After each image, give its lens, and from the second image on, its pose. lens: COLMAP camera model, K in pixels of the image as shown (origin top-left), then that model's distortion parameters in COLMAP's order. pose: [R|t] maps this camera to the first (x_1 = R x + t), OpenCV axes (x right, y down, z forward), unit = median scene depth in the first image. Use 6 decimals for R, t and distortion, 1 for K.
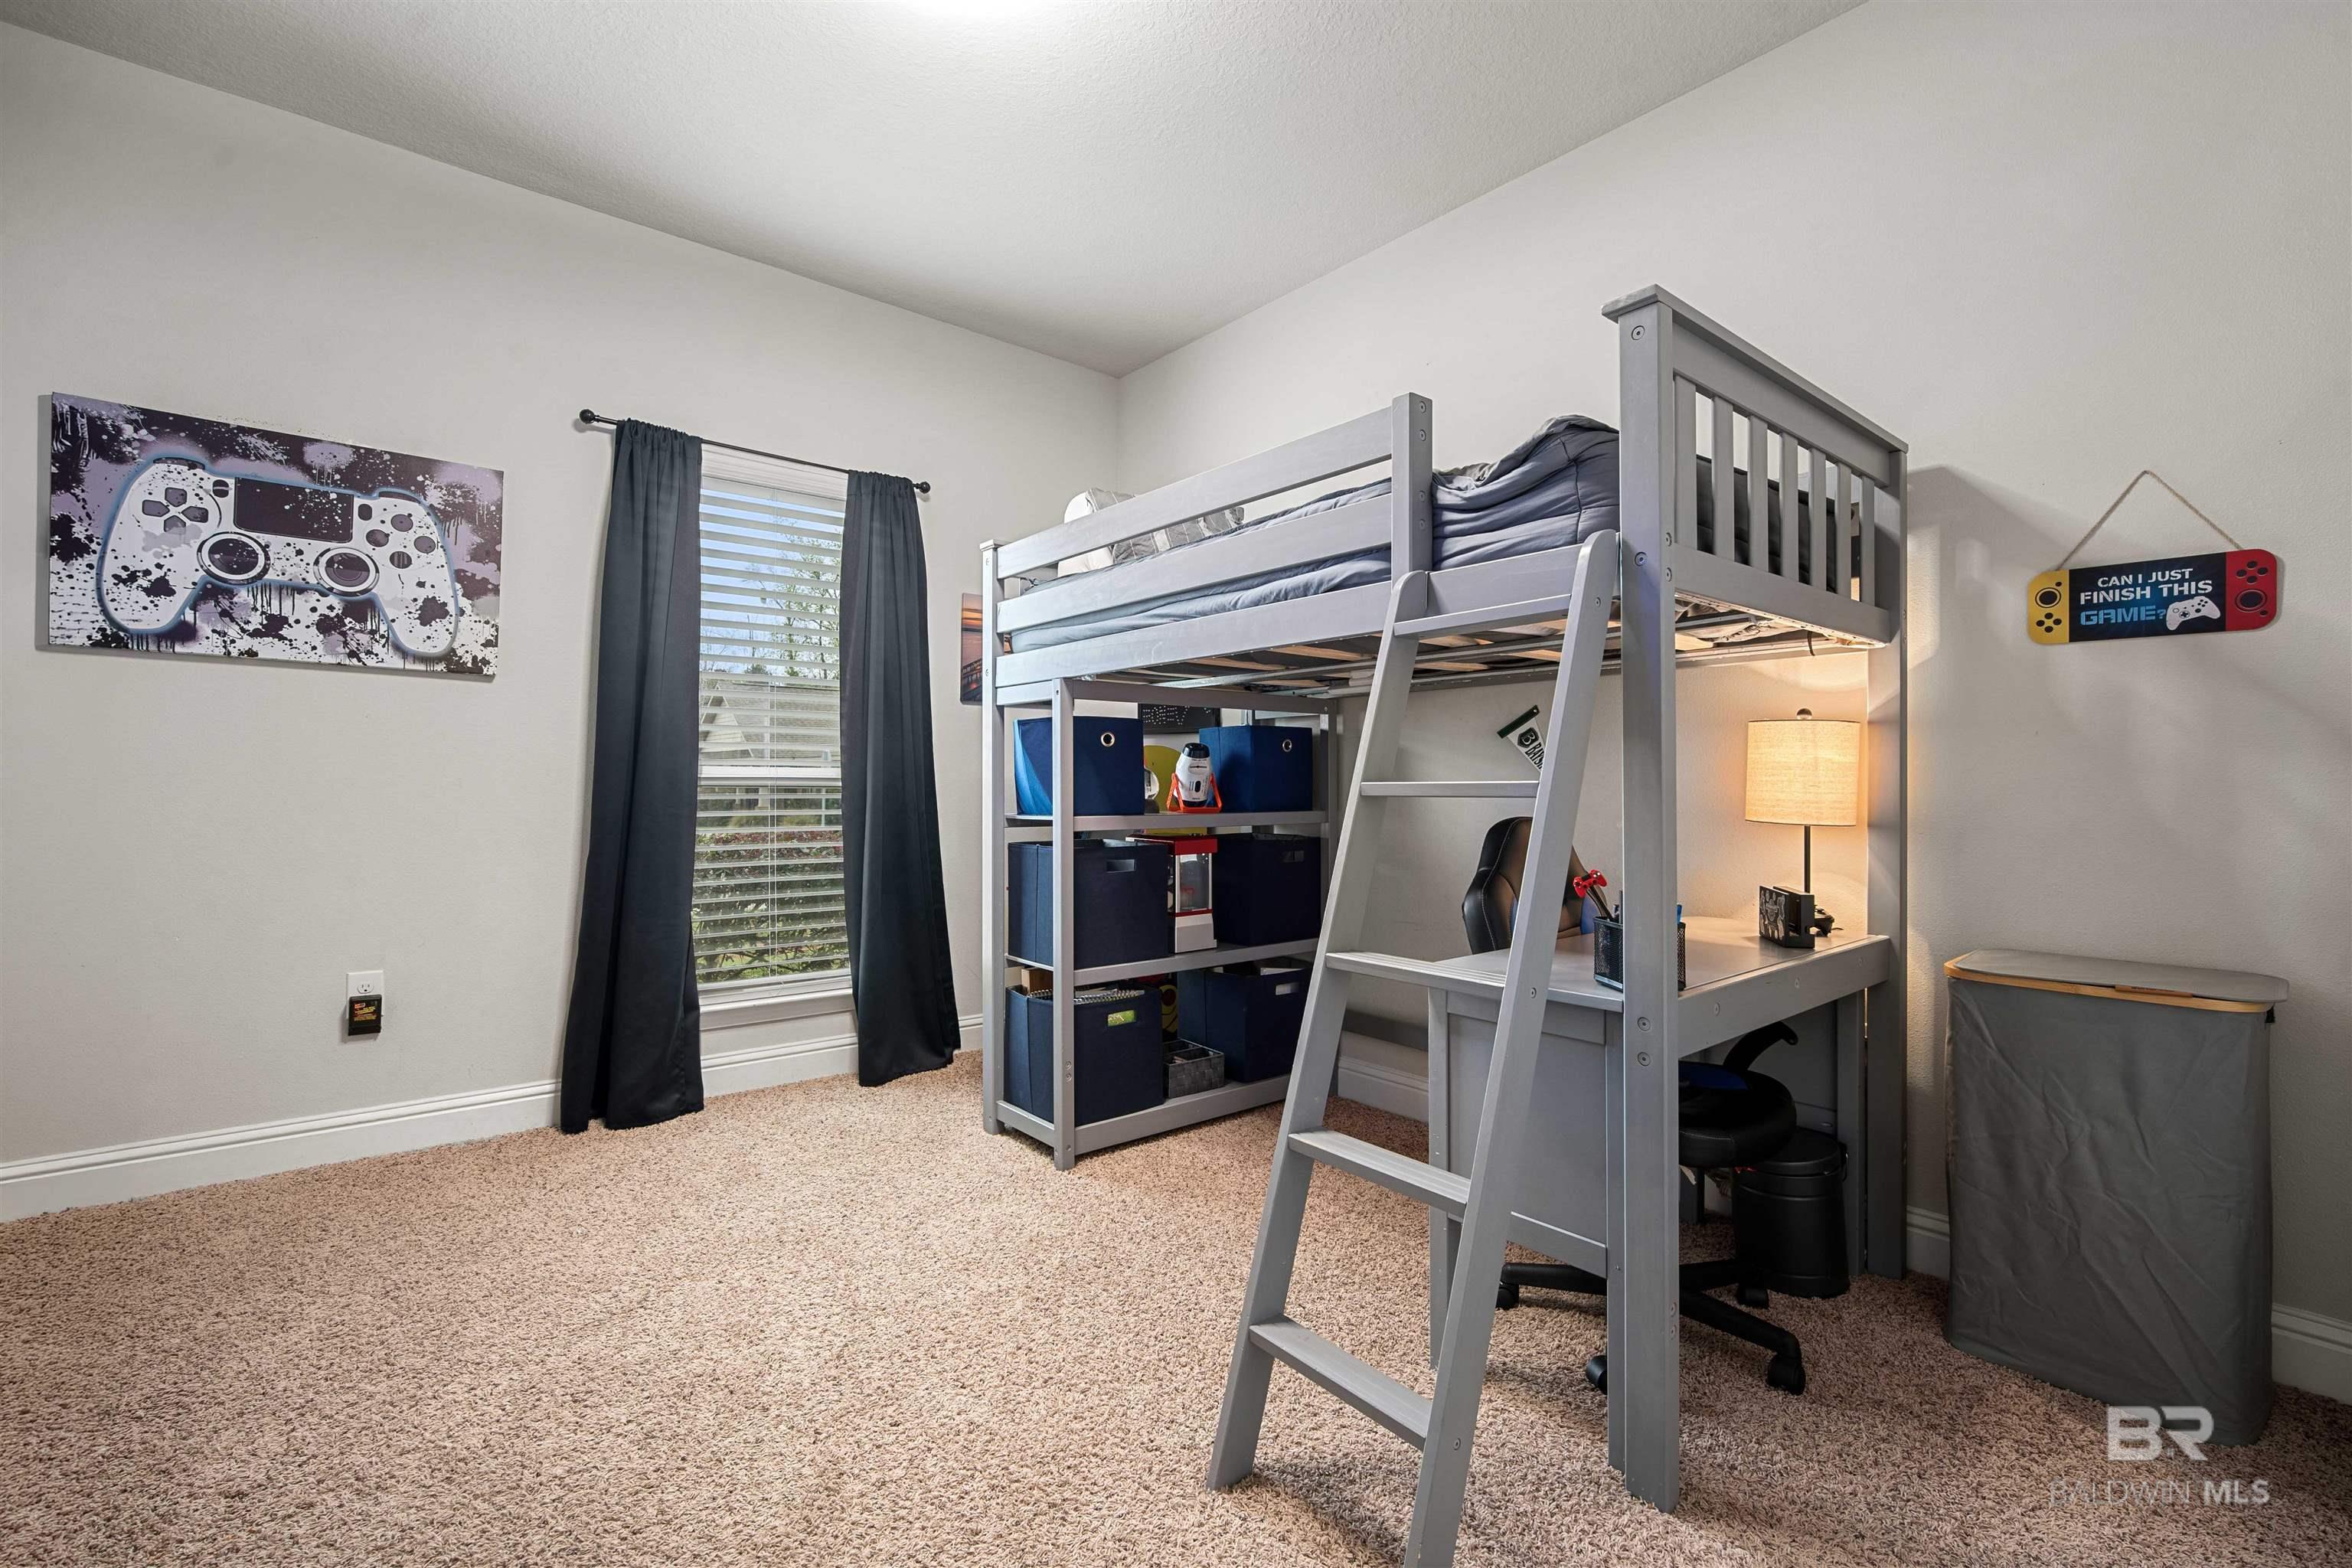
lens RADIAL K [[1040.9, 0, 1184.6], [0, 1040.9, 785.5], [0, 0, 1]] dist [-0.010751, -0.000086]
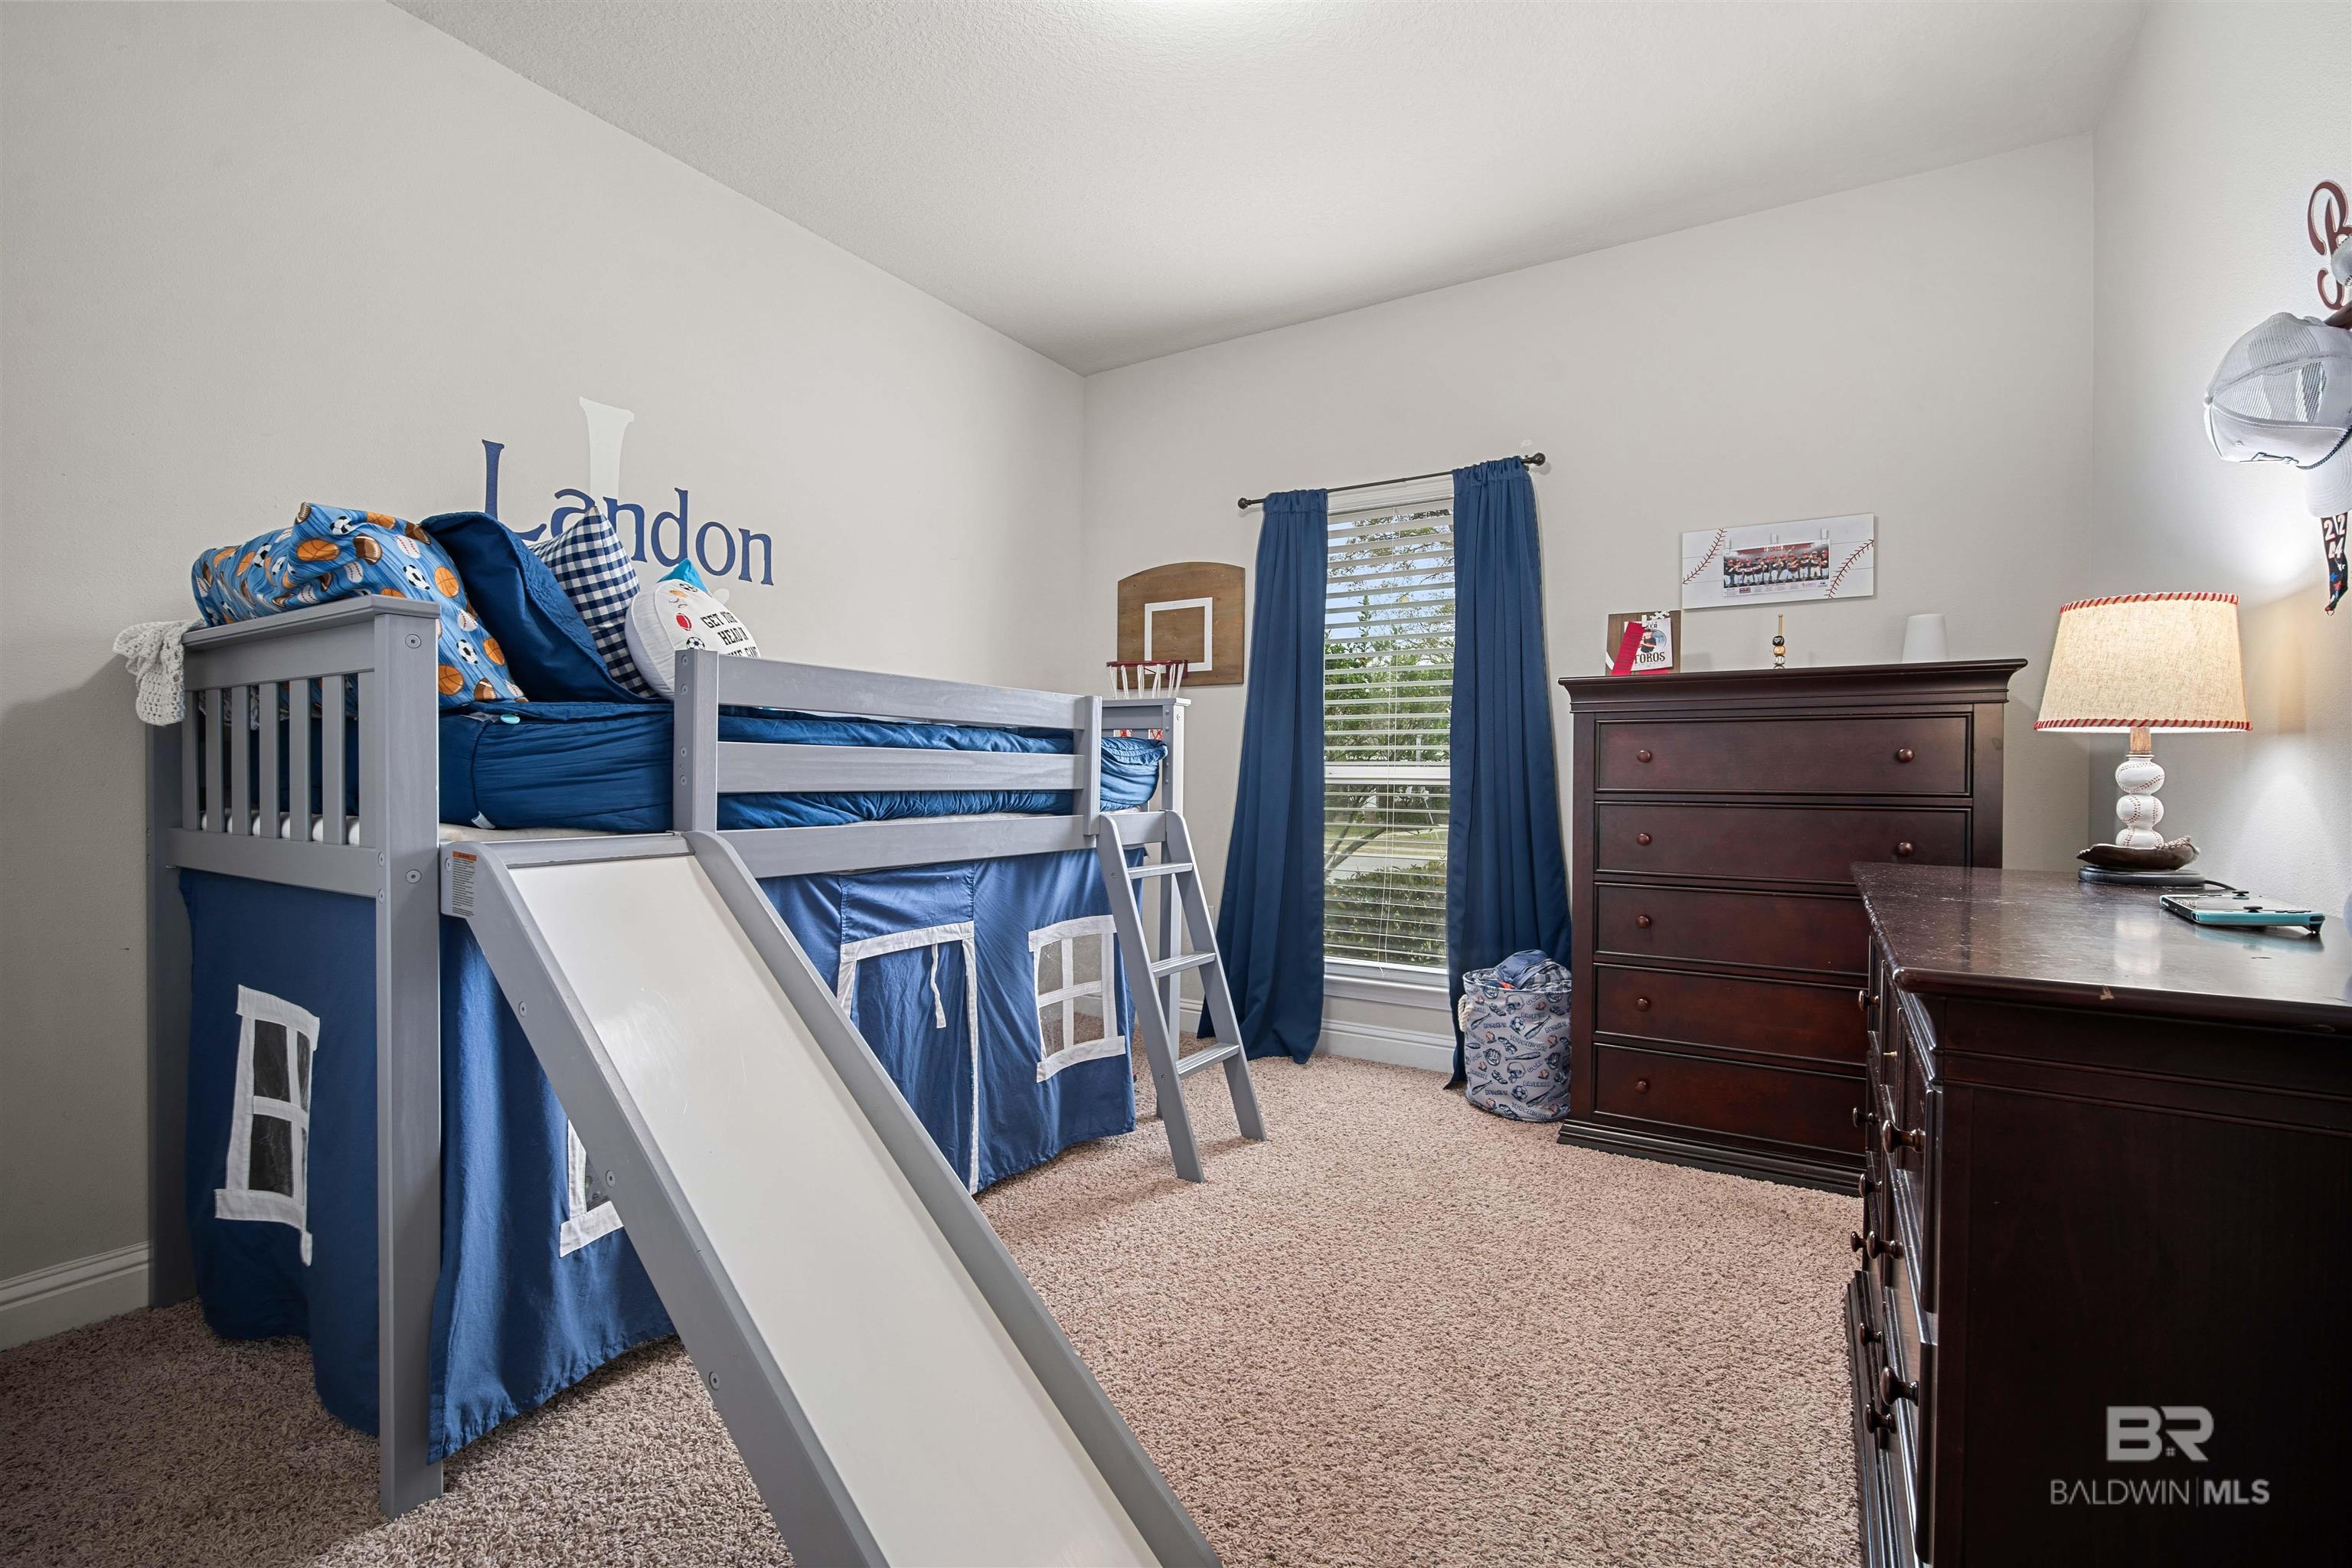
lens RADIAL K [[1040.9, 0, 1184.6], [0, 1040.9, 785.5], [0, 0, 1]] dist [-0.010751, -0.000086]
pose [[0.303122, 0.003595, -0.952945, 0.582289], [-0.003675, 0.999990, 0.002604, -0.001083], [0.952945, 0.002713, 0.303132, 0.472012]]
